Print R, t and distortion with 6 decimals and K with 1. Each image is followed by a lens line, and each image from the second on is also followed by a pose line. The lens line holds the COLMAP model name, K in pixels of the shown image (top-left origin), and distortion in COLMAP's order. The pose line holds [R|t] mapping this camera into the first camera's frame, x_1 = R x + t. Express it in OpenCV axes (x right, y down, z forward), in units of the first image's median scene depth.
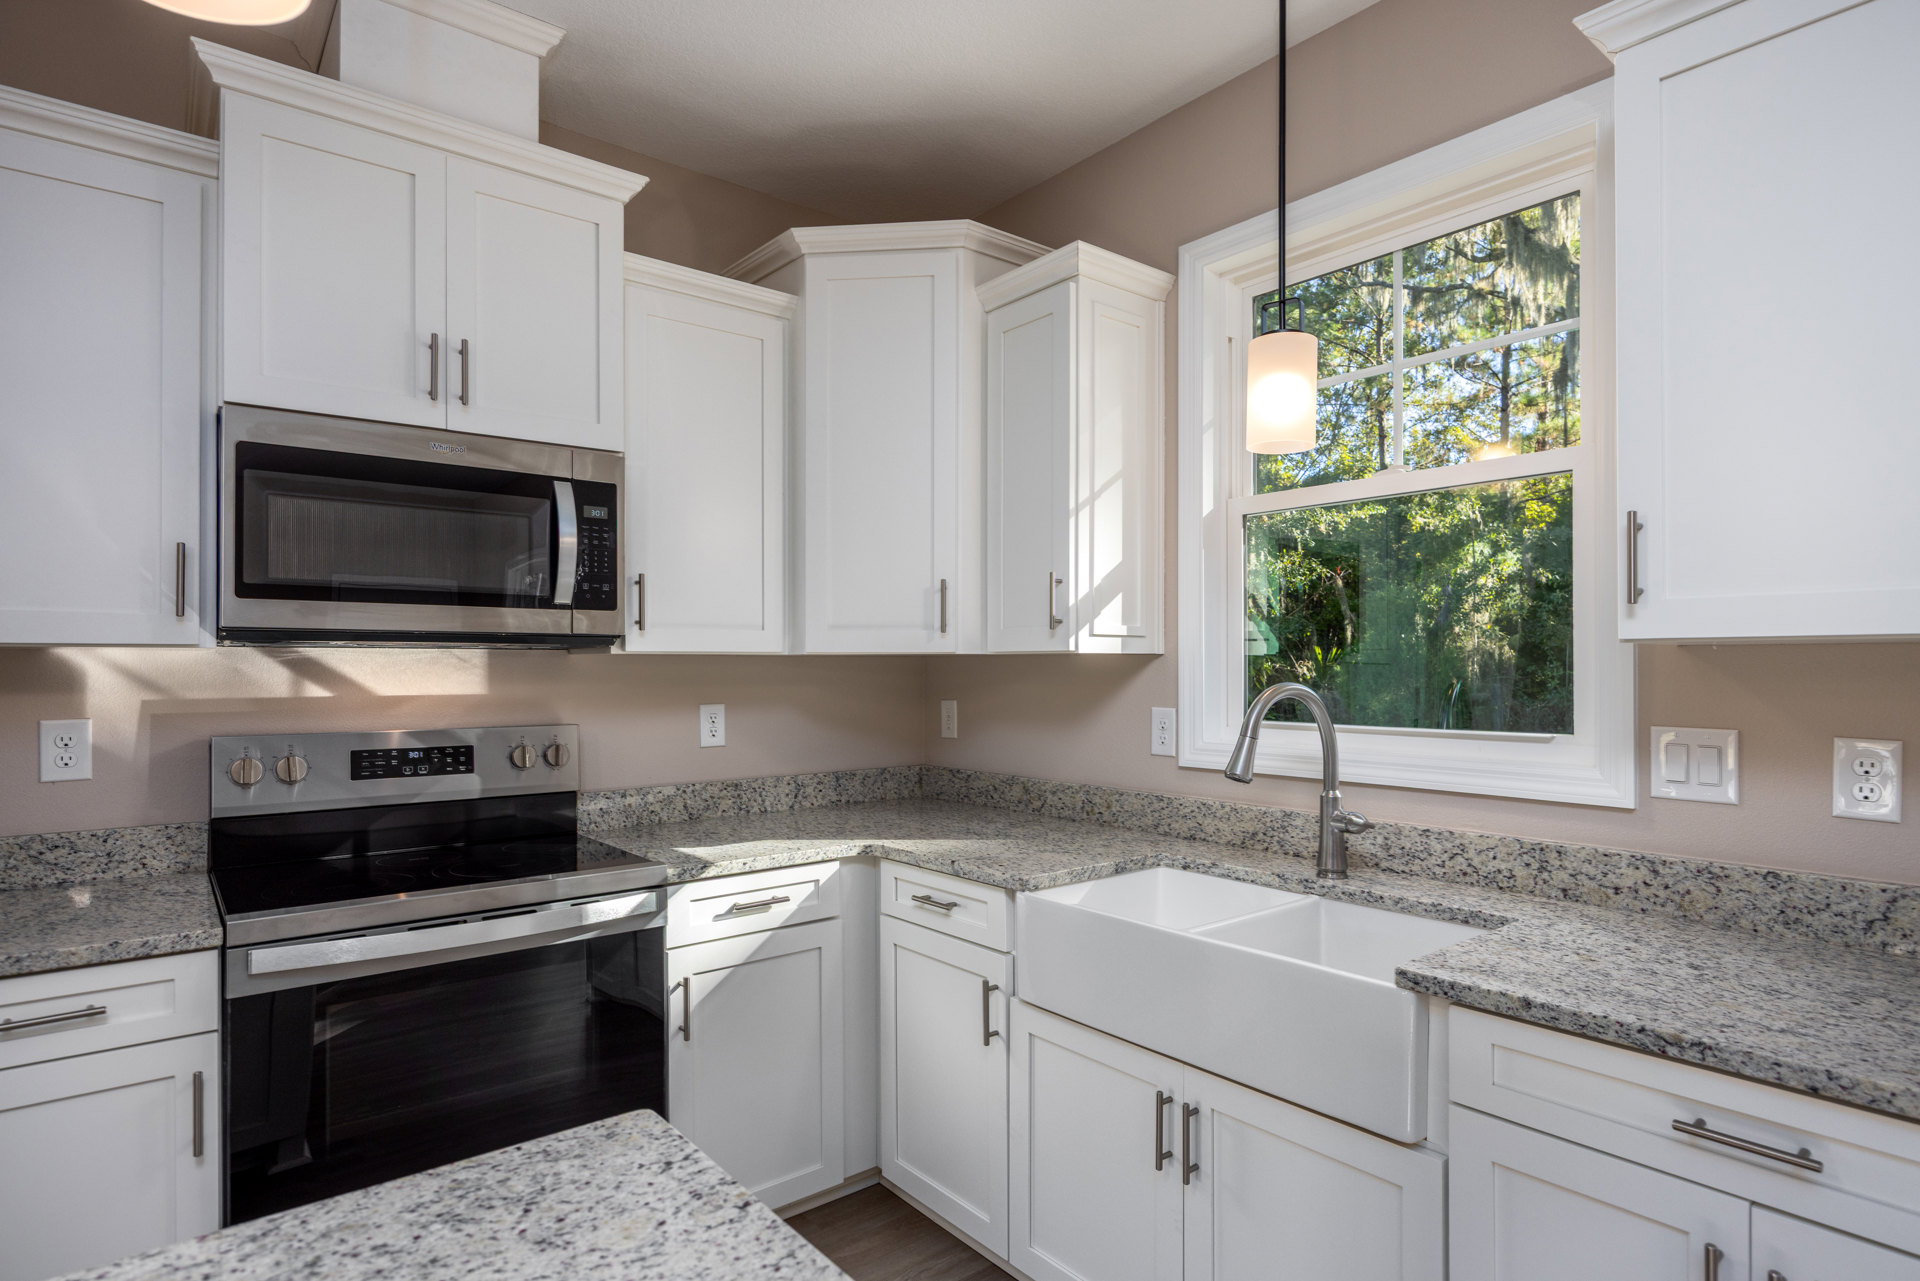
lens RADIAL K [[1010.3, 0, 958.6], [0, 1010.3, 661.1], [0, 0, 1]] dist [-0.006935, 0.000184]
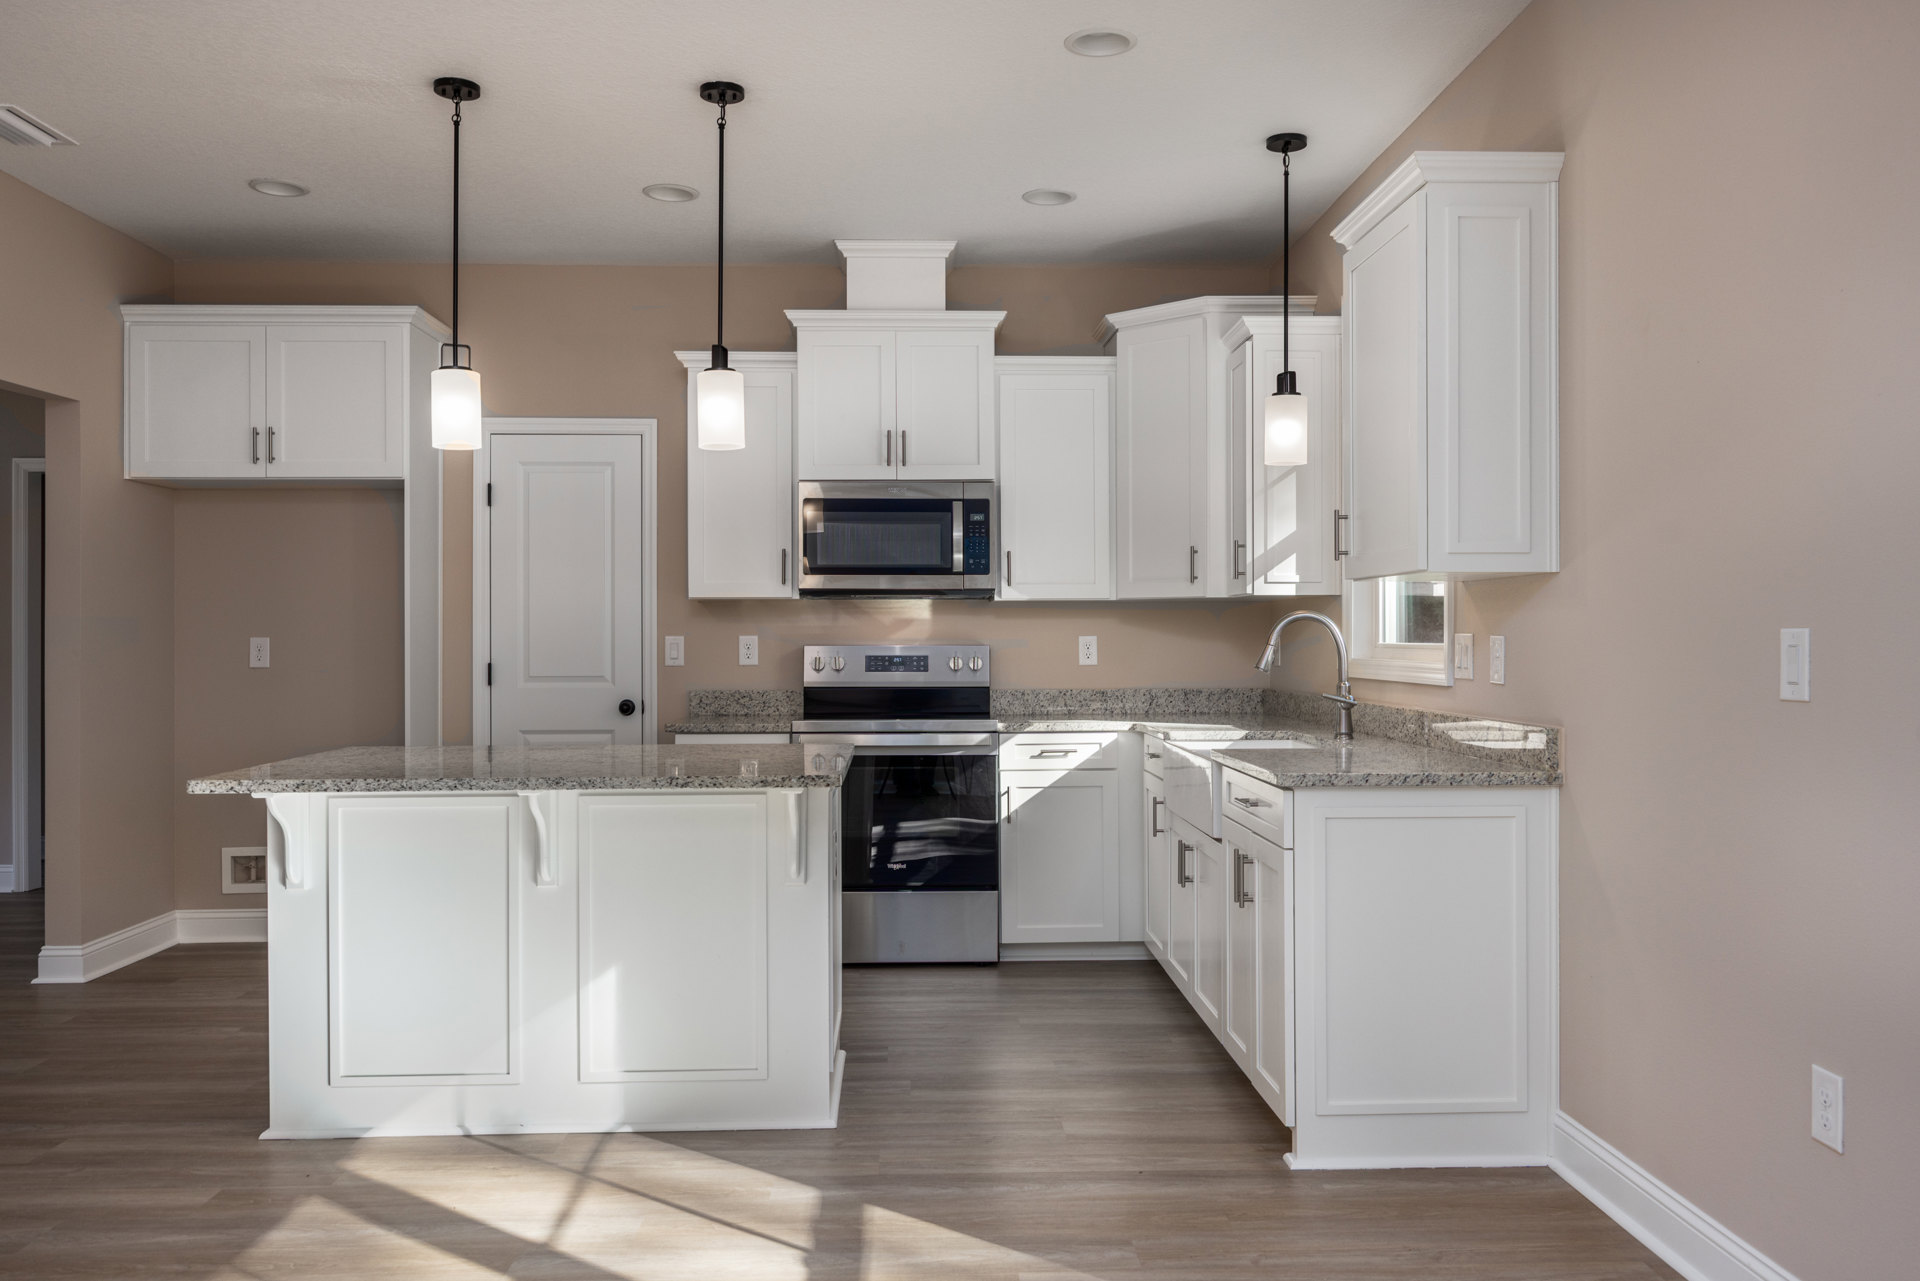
lens RADIAL K [[1461.1, 0, 960.8], [0, 1461.1, 642.9], [0, 0, 1]] dist [-0.003279, -0.011037]
pose [[0.798876, 0.002350, -0.601491, 1.084080], [0.003569, 0.999956, 0.008647, 0.042540], [0.601485, -0.009055, 0.798832, -0.970116]]
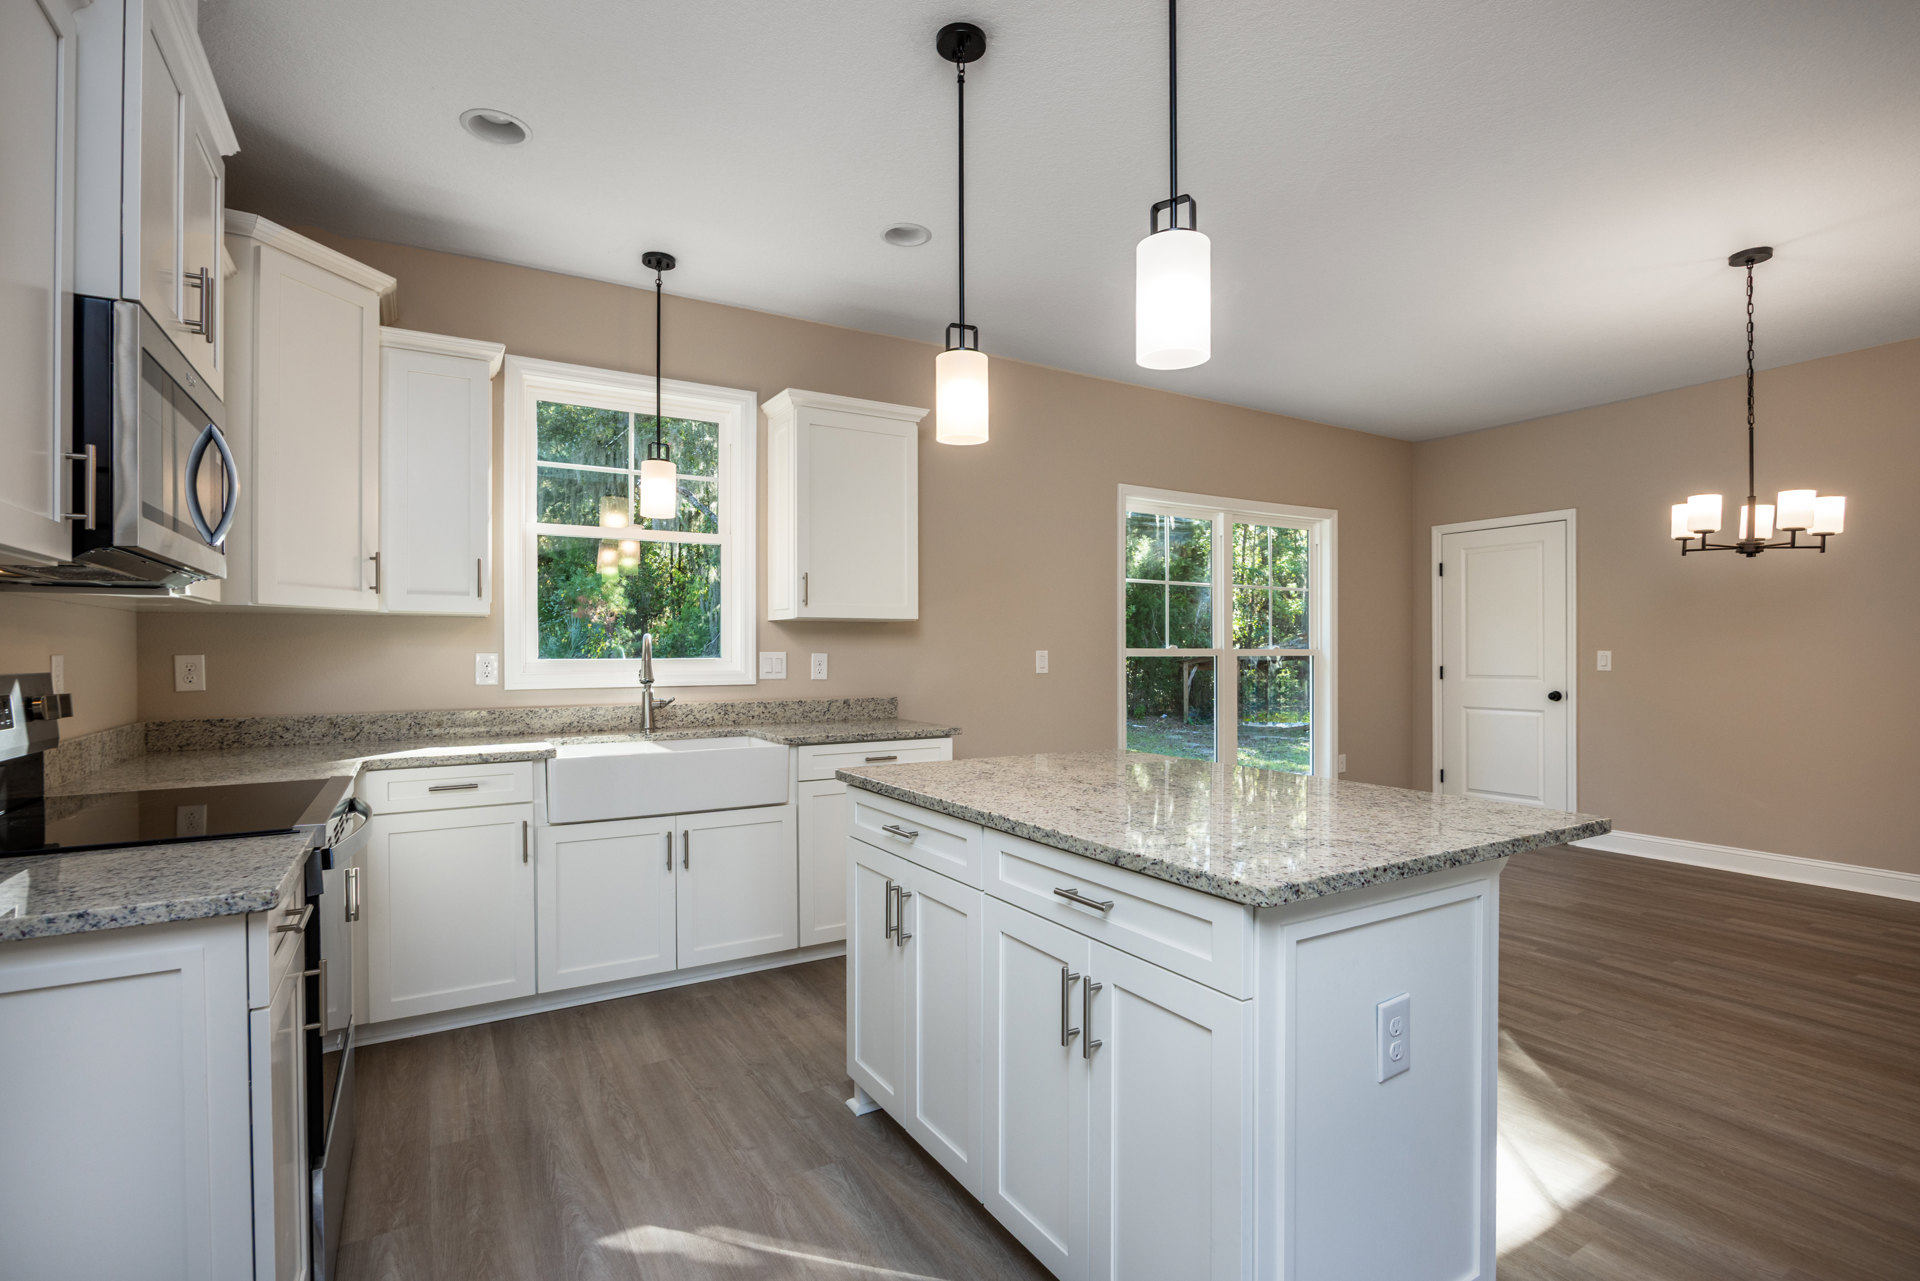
lens RADIAL K [[903.4, 0, 968.9], [0, 903.4, 654.2], [0, 0, 1]] dist [-0.005018, -0.002665]
pose [[0.138216, -0.002288, 0.990399, -1.141503], [-0.002637, 0.999993, 0.002678, 0.046971], [-0.990399, -0.002982, 0.138209, 0.113924]]
